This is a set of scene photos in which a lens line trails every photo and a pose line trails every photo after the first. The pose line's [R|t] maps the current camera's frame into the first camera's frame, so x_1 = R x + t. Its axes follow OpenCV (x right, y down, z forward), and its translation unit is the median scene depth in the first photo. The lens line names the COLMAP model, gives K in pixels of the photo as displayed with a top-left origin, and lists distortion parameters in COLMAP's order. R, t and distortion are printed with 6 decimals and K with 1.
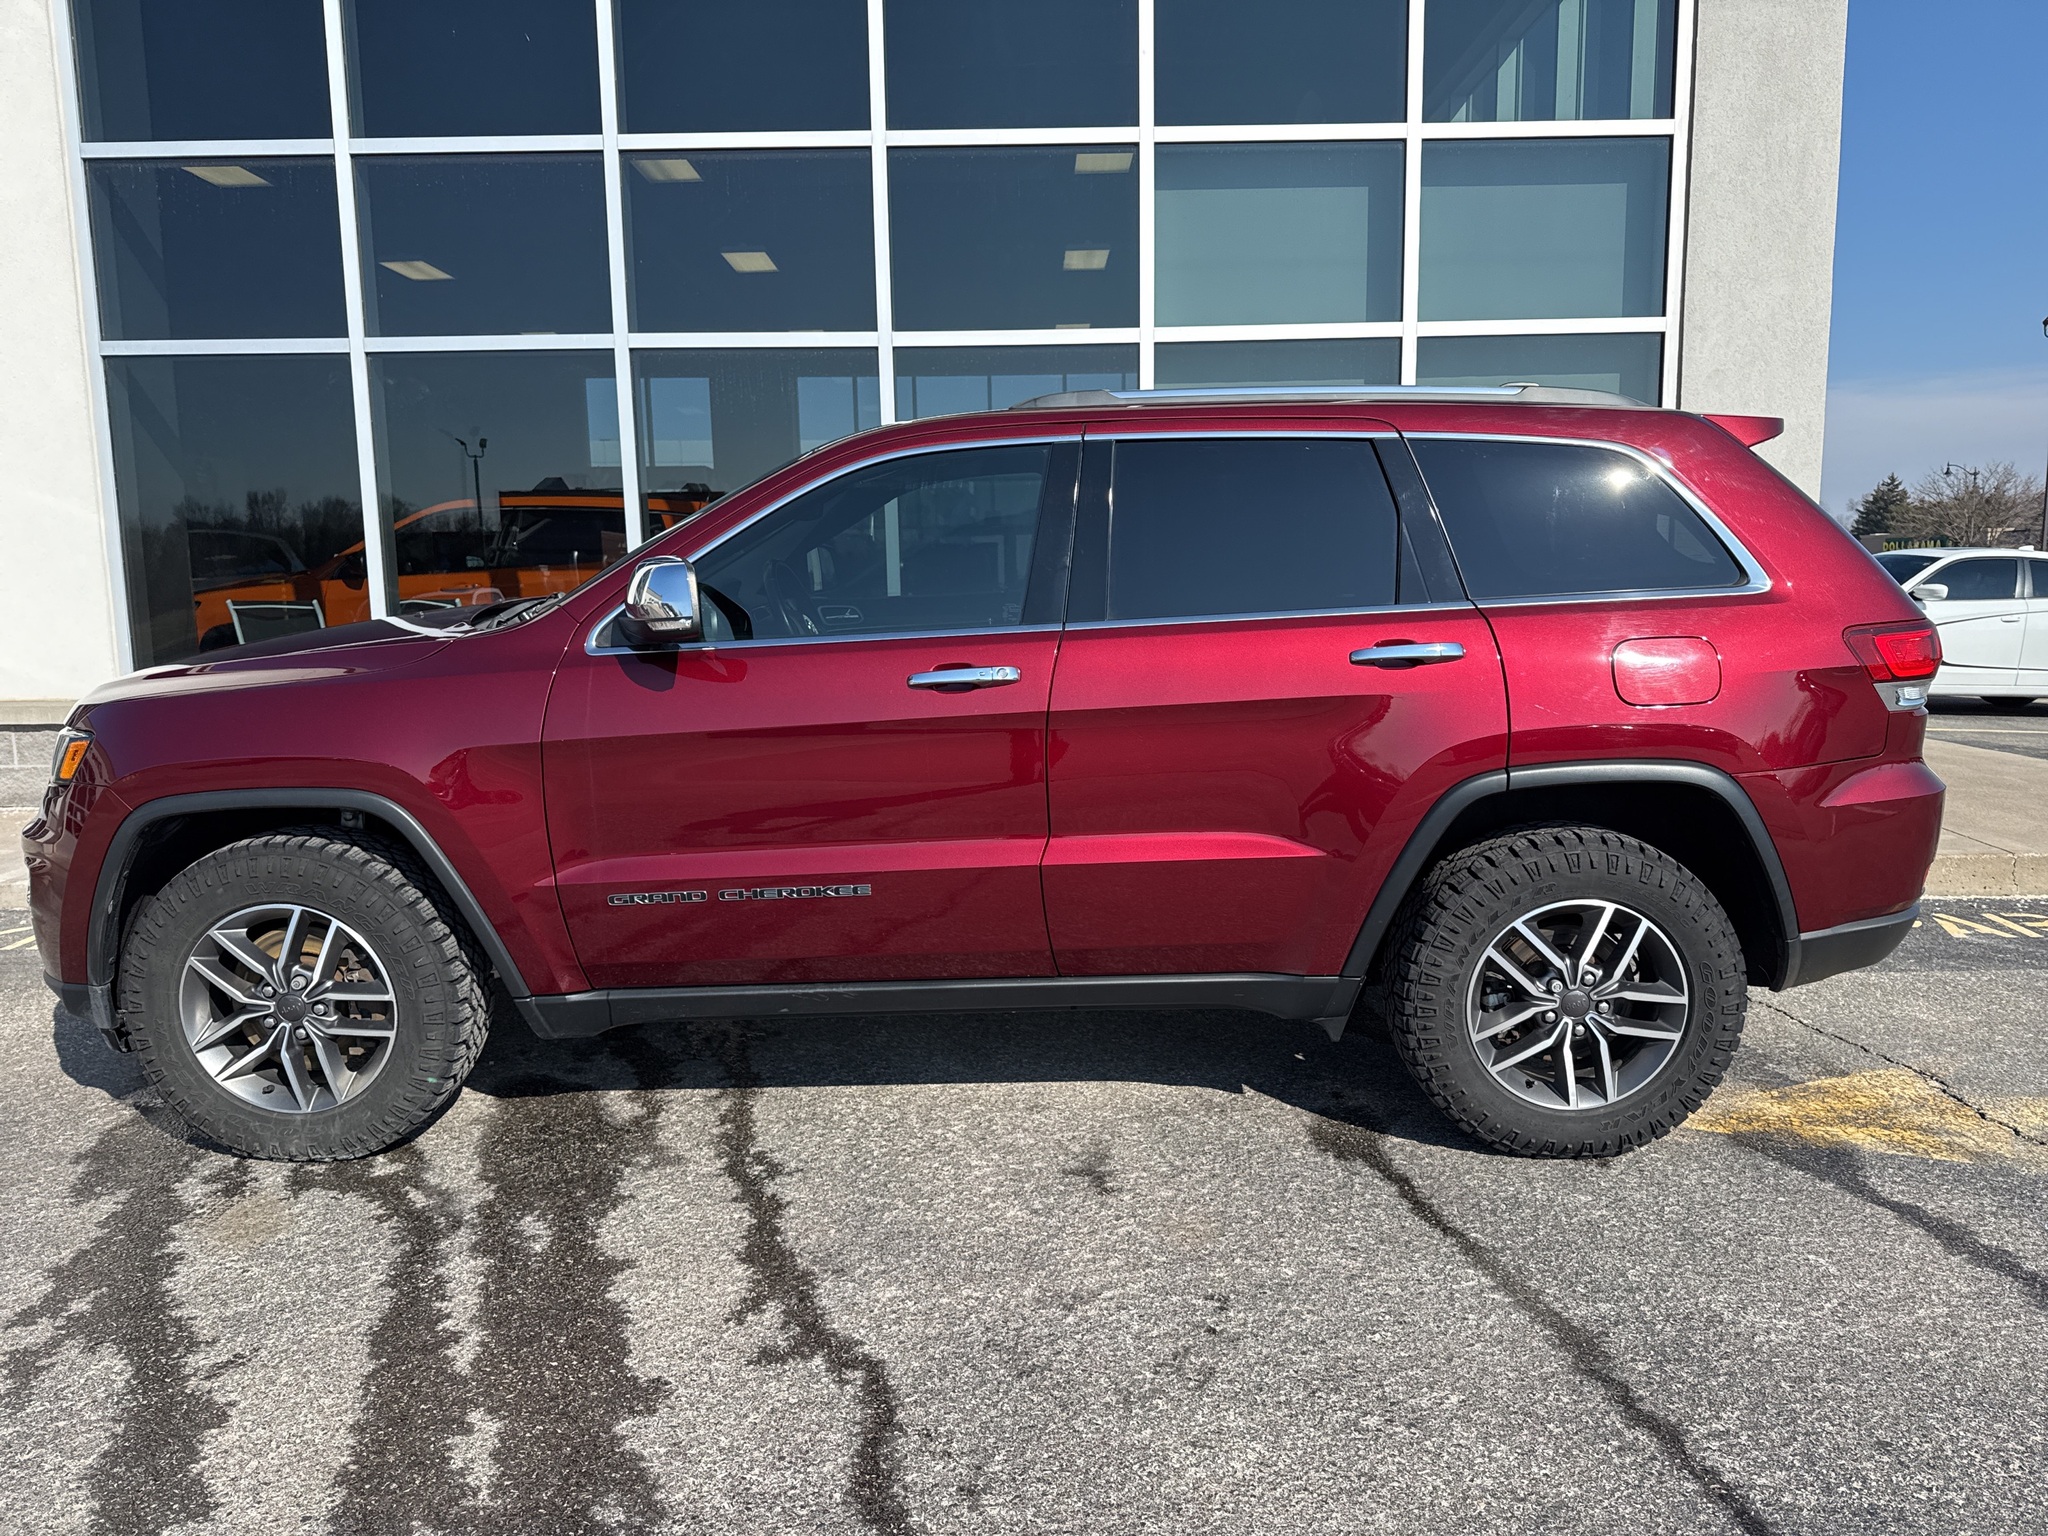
lens RADIAL K [[1461.4, 0, 1024.0], [0, 1461.4, 768.0], [0, 0, 1]] dist [0.006171, -0.010089]
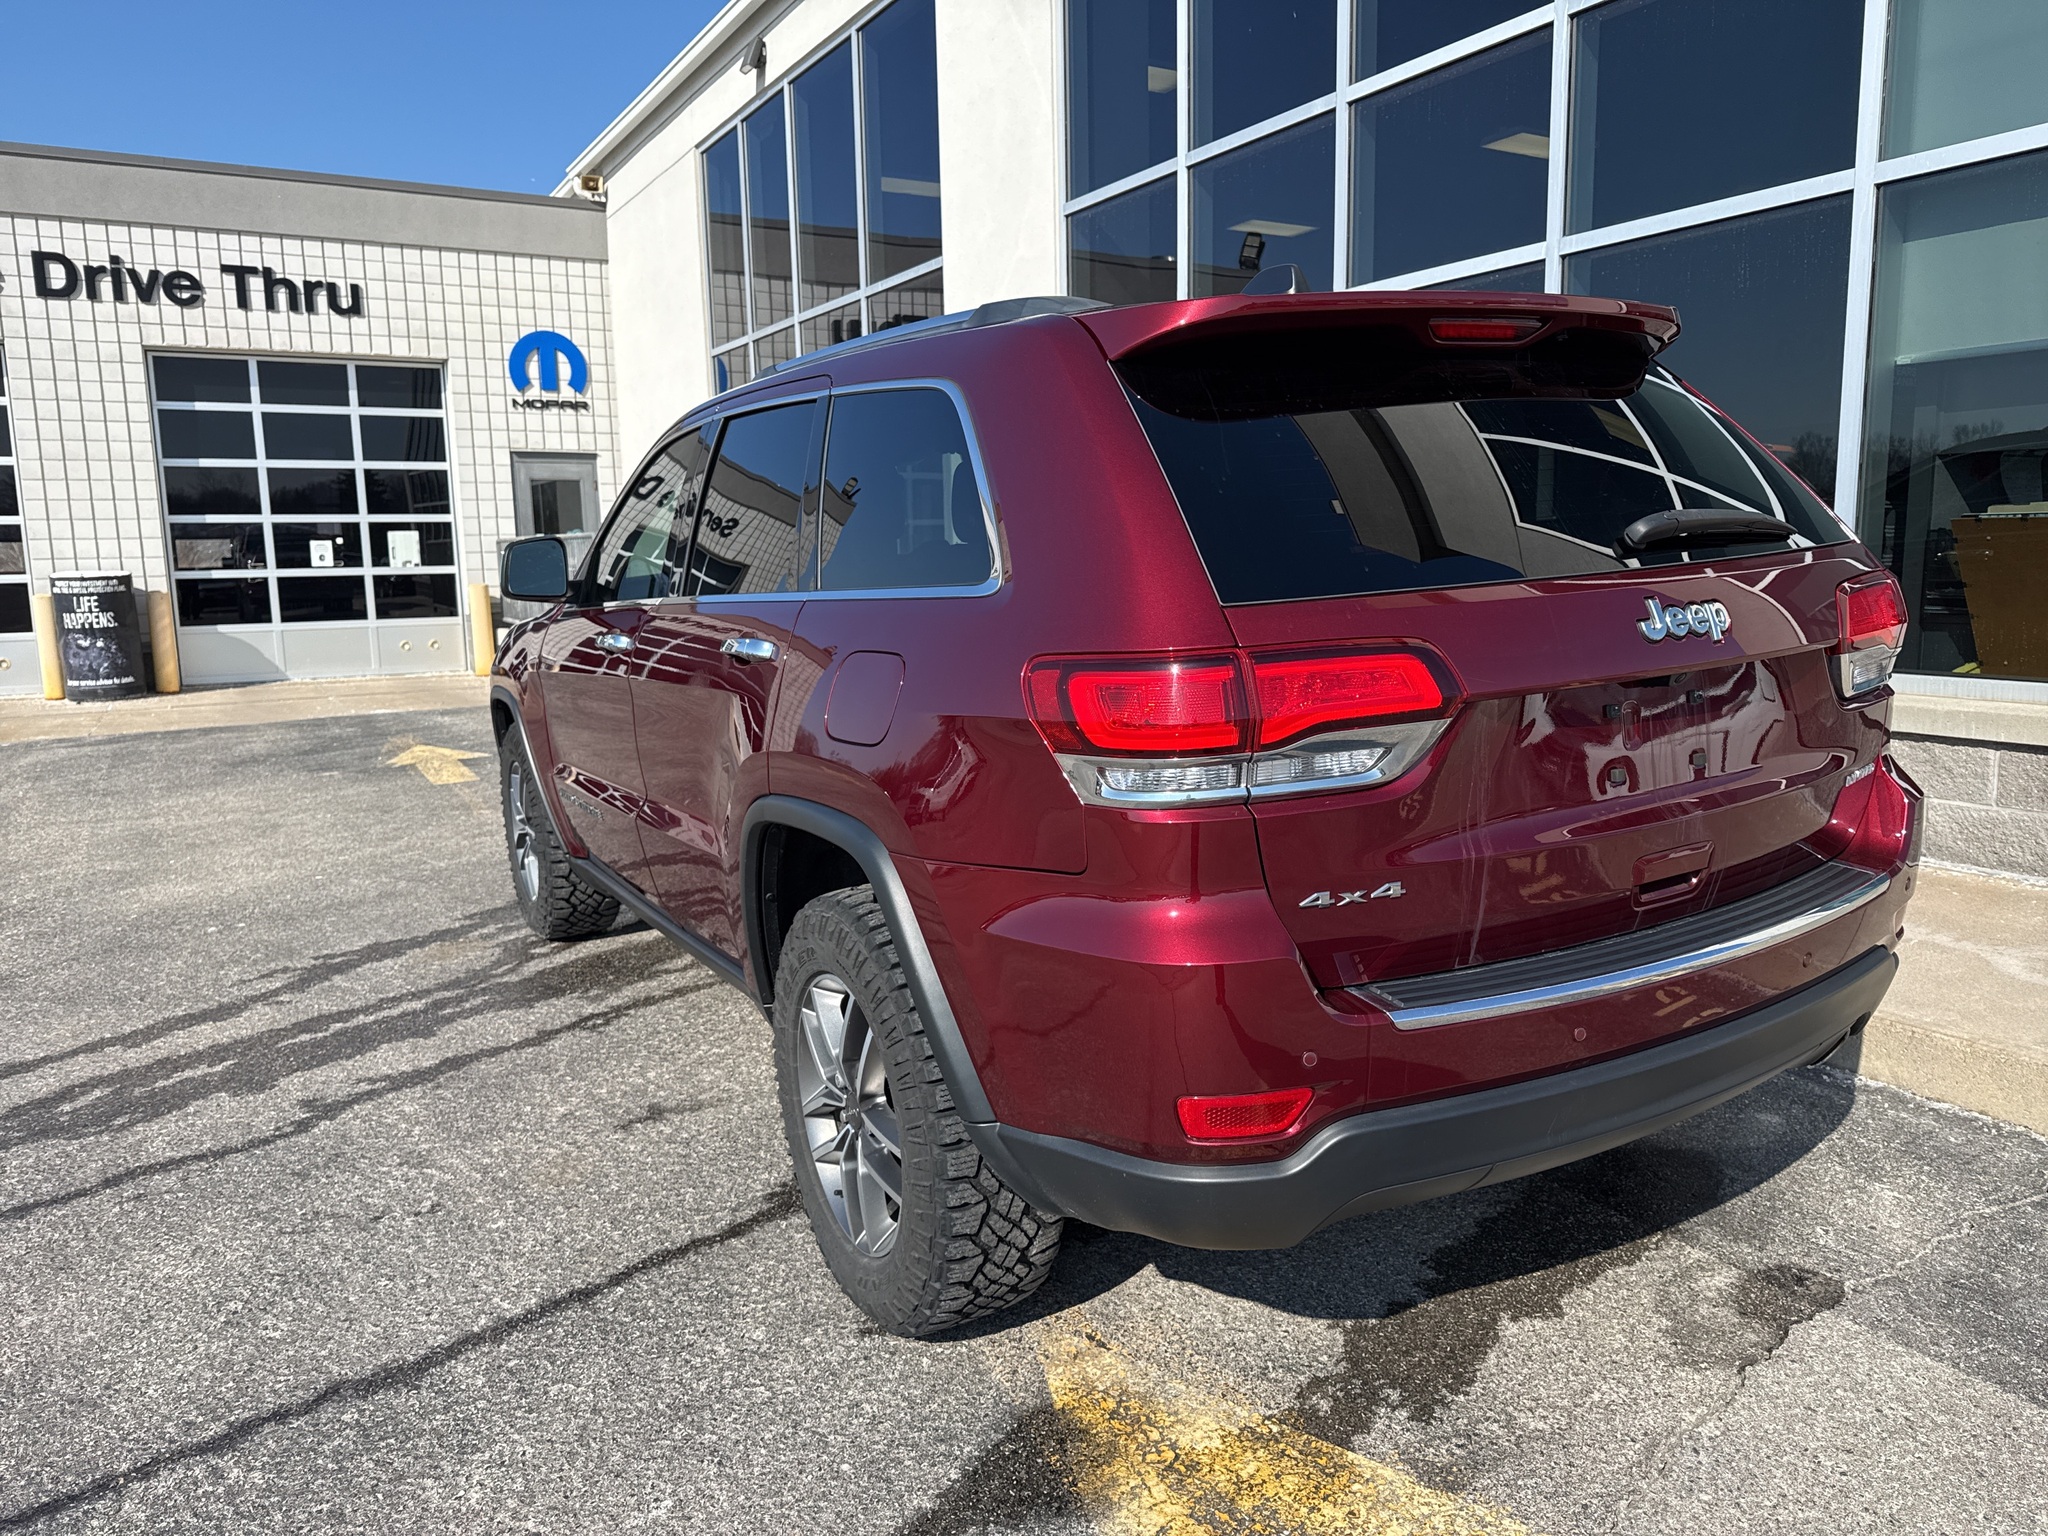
lens RADIAL K [[1461.4, 0, 1024.0], [0, 1461.4, 768.0], [0, 0, 1]] dist [0.006171, -0.010089]
pose [[0.493454, 0.137706, -0.858802, 1.176357], [-0.099909, 0.989826, 0.101310, -0.119884], [0.864015, 0.035810, 0.502191, 0.754242]]
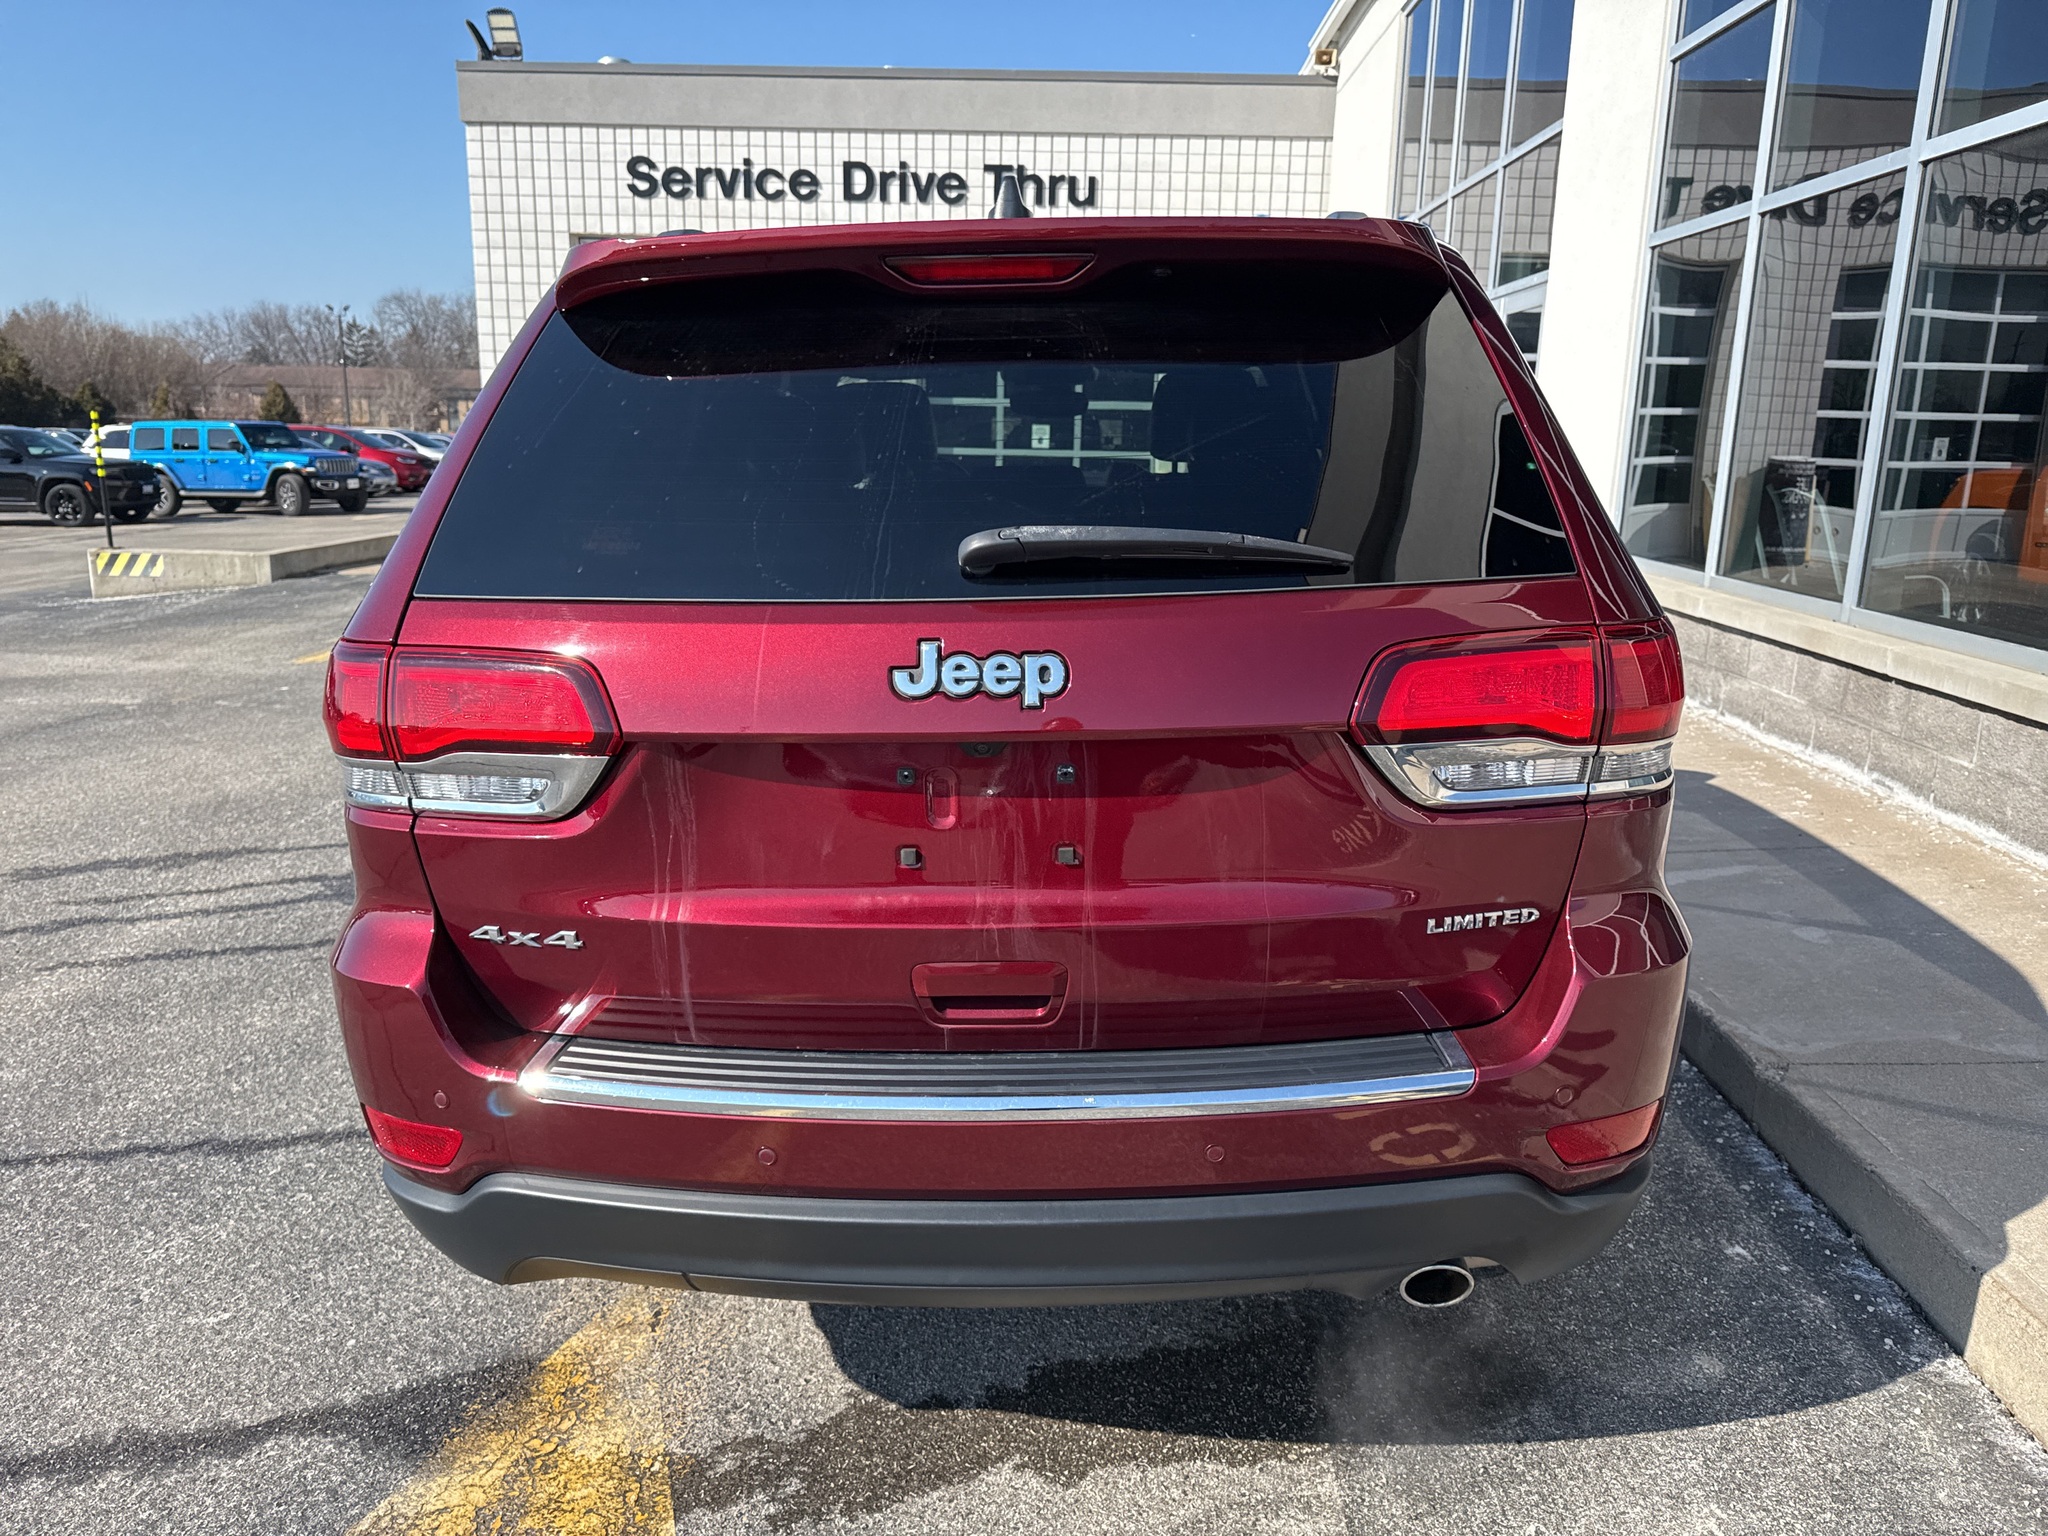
lens RADIAL K [[1461.4, 0, 1024.0], [0, 1461.4, 768.0], [0, 0, 1]] dist [0.006171, -0.010089]
pose [[-0.042863, 0.243367, -0.968987, 1.234500], [-0.146705, 0.957832, 0.247055, -0.243050], [0.988251, 0.152744, -0.005352, 1.380265]]
